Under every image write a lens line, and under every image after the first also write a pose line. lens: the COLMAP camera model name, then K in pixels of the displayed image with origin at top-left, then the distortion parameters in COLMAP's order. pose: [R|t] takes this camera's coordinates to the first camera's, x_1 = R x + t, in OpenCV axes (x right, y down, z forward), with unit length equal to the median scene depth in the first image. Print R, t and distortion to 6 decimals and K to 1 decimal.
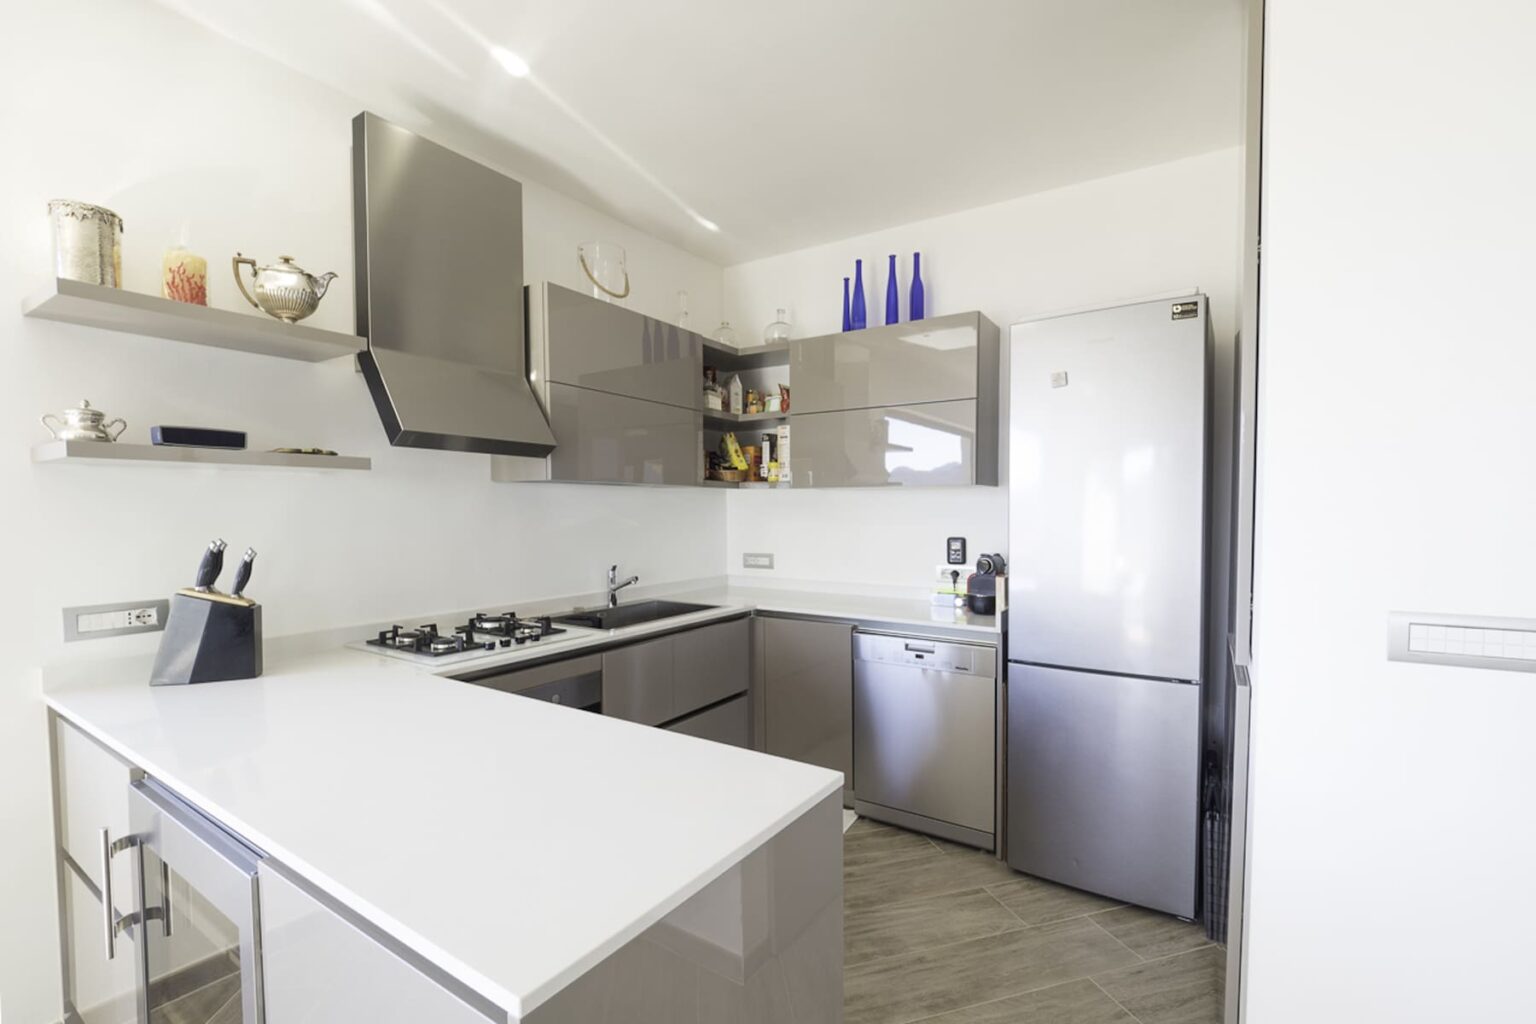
lens RADIAL K [[718.5, 0, 766.6], [0, 718.5, 542.8], [0, 0, 1]] dist [-0.001468, -0.000035]
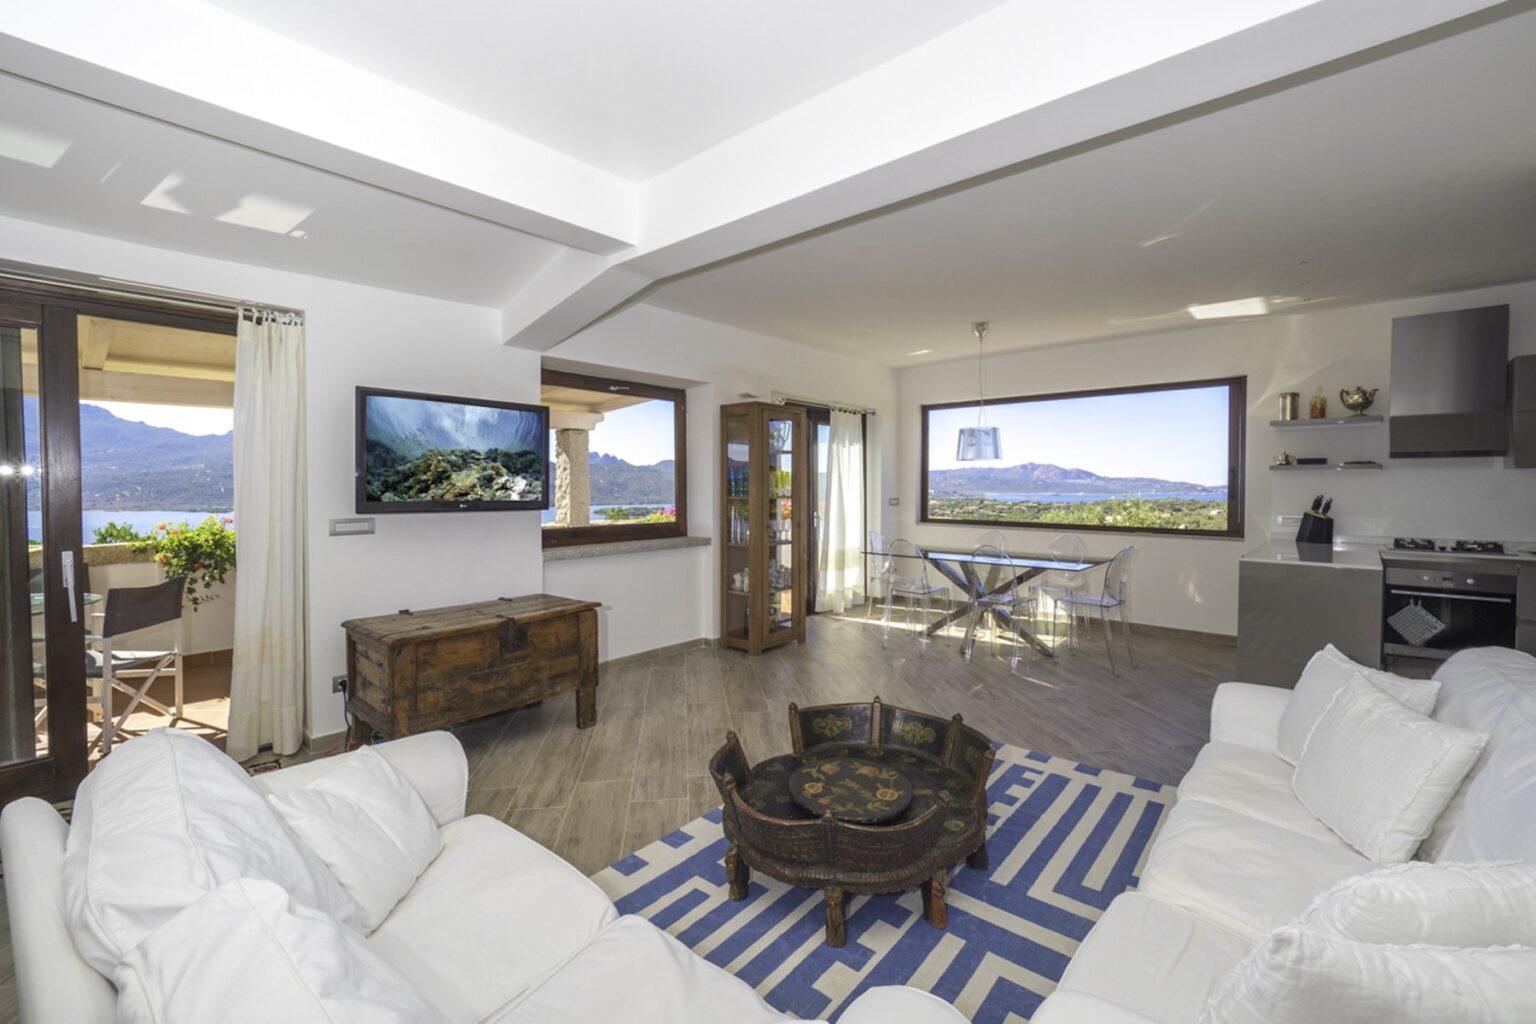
lens RADIAL K [[653.6, 0, 770.4], [0, 653.6, 495.7], [0, 0, 1]] dist [-0.001599, -0.000194]
pose [[-0.150461, 0.025538, -0.988286, 1.556384], [-0.038406, 0.998761, 0.031656, 0.000231], [0.987870, 0.042719, -0.149293, -0.572829]]
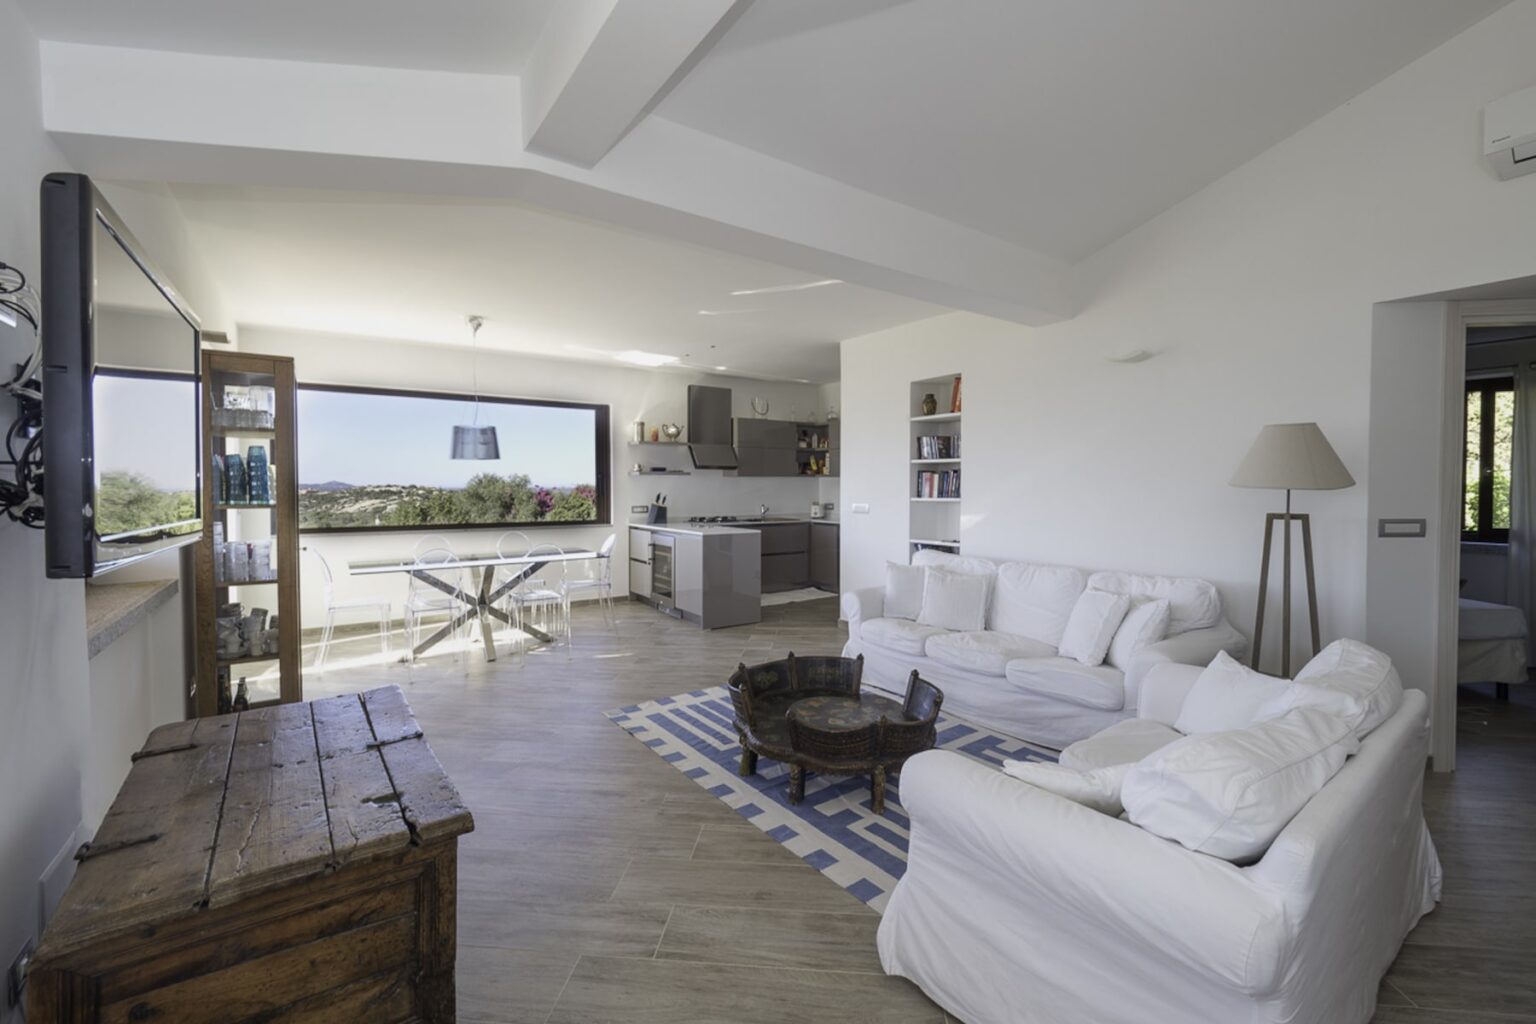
lens RADIAL K [[653.6, 0, 770.4], [0, 653.6, 495.7], [0, 0, 1]] dist [-0.001599, -0.000194]
pose [[0.931249, 0.013794, -0.364123, 0.958012], [-0.021721, 0.999608, -0.017686, 0.054352], [0.363737, 0.024379, 0.931183, -1.788671]]
